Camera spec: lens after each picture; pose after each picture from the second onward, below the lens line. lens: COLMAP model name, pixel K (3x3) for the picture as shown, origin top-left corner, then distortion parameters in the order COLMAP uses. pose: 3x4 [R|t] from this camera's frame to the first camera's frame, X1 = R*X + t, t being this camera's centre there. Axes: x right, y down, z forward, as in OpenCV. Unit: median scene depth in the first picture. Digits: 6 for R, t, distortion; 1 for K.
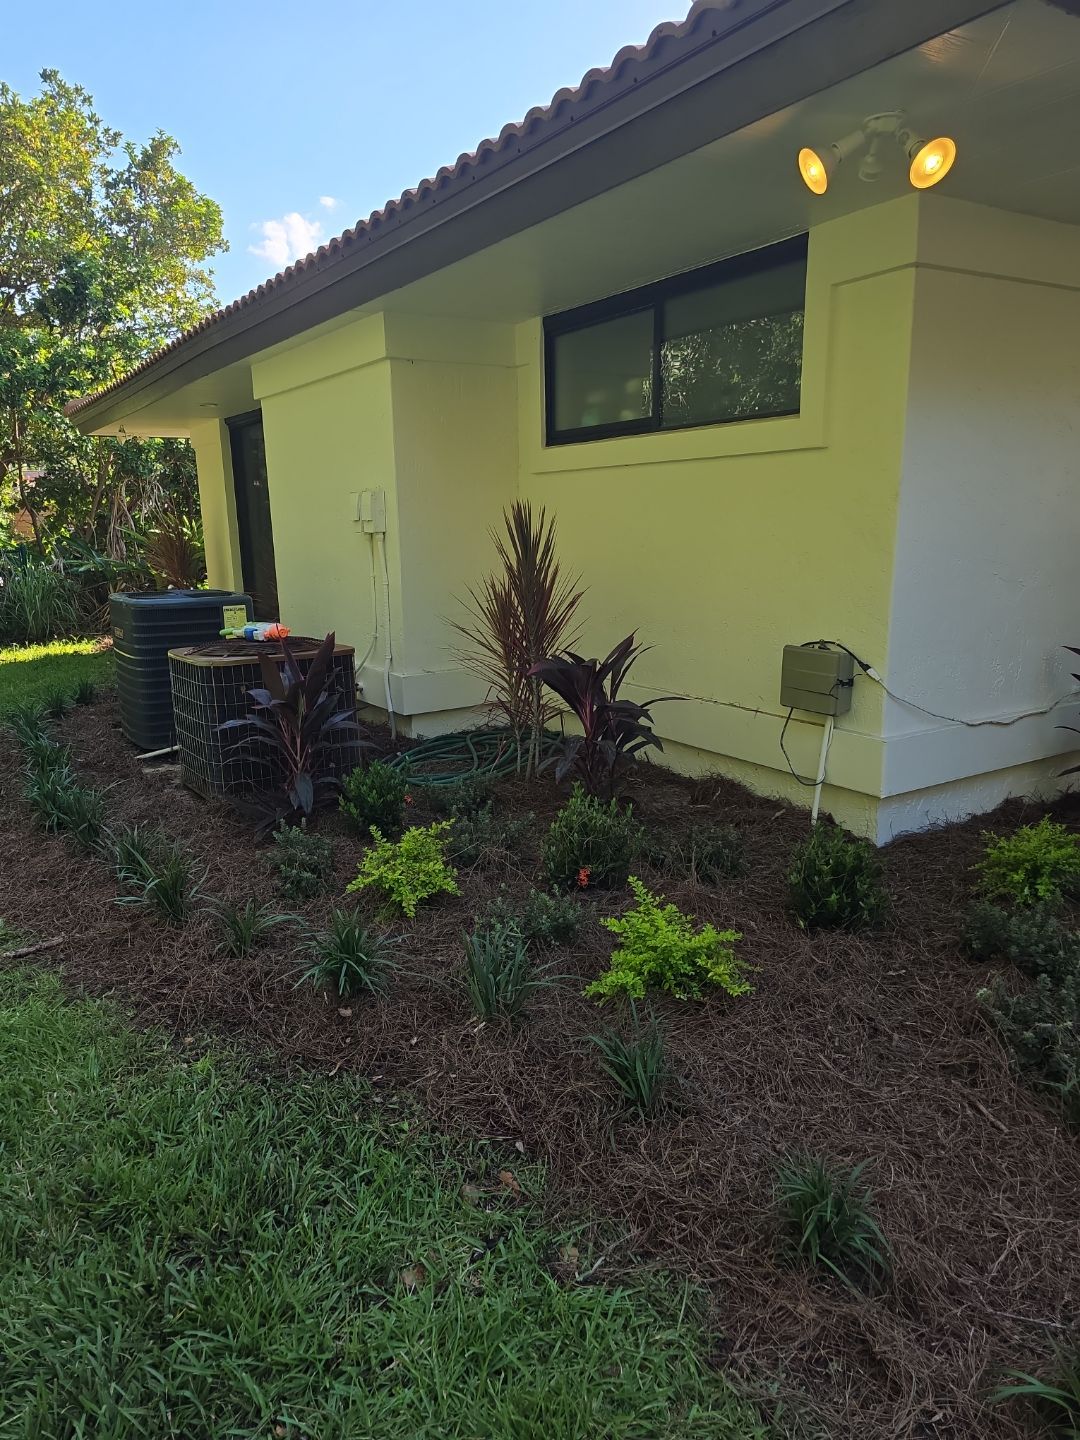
lens RADIAL K [[950.6, 0, 545.8], [0, 950.6, 730.1], [0, 0, 1]] dist [0.035248, -0.018247]
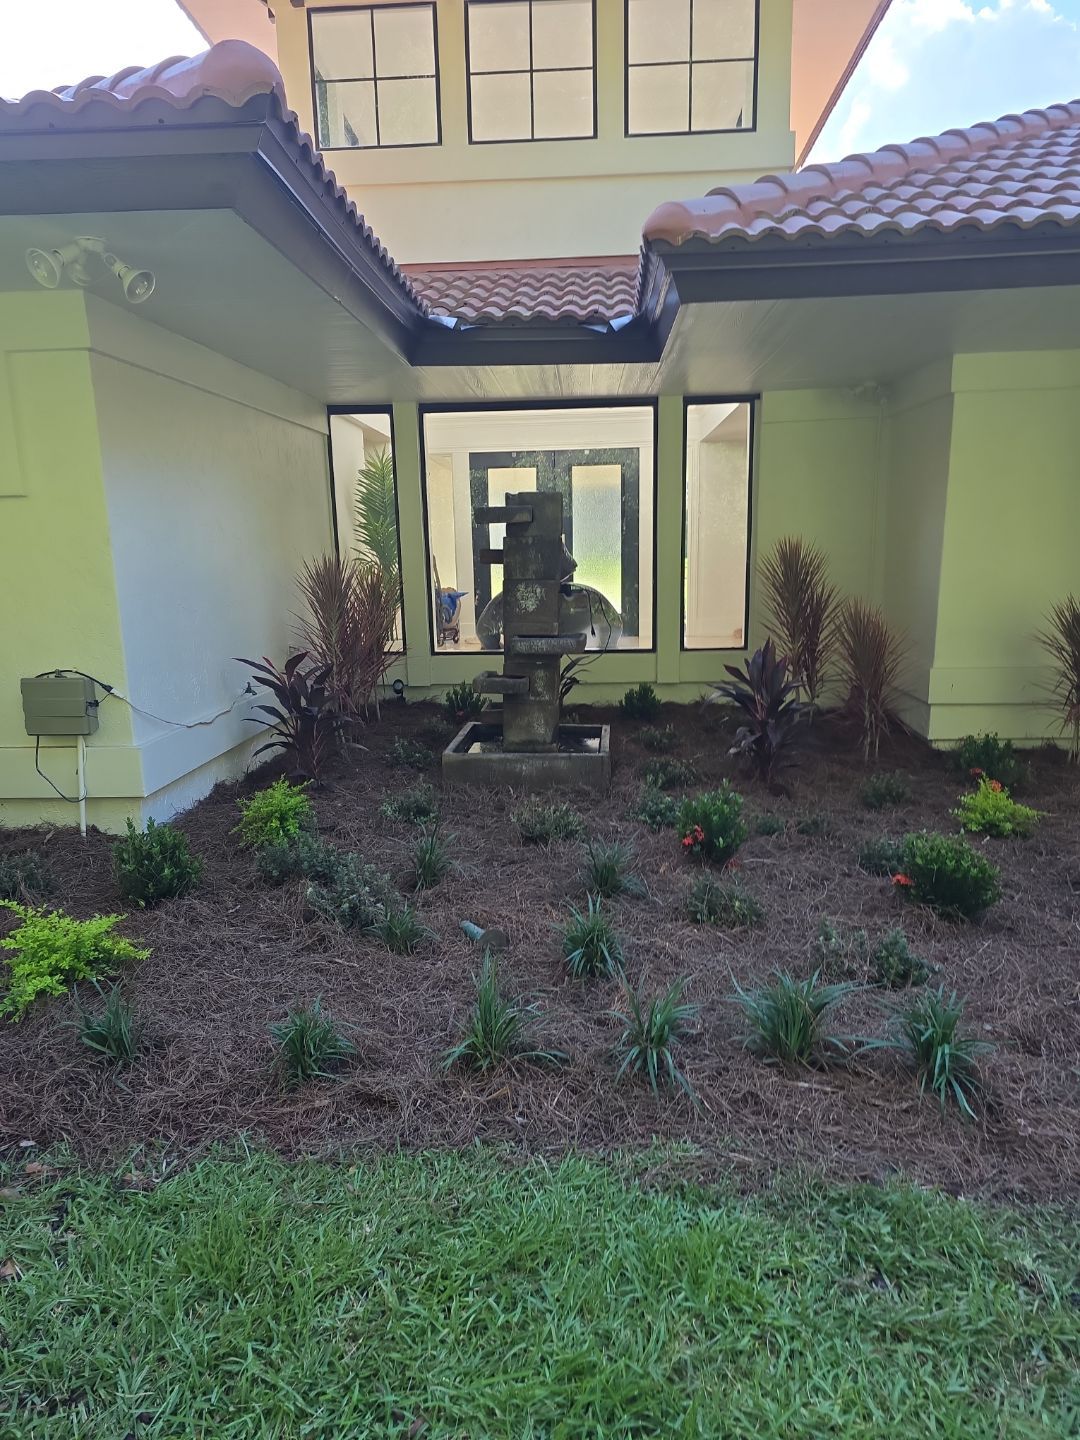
lens RADIAL K [[950.6, 0, 534.4], [0, 950.6, 726.7], [0, 0, 1]] dist [0.035248, -0.018247]
pose [[0.586245, -0.154058, 0.795350, -0.328140], [0.191976, 0.980207, 0.048361, 0.025501], [-0.787059, 0.124336, 0.604218, -0.102195]]
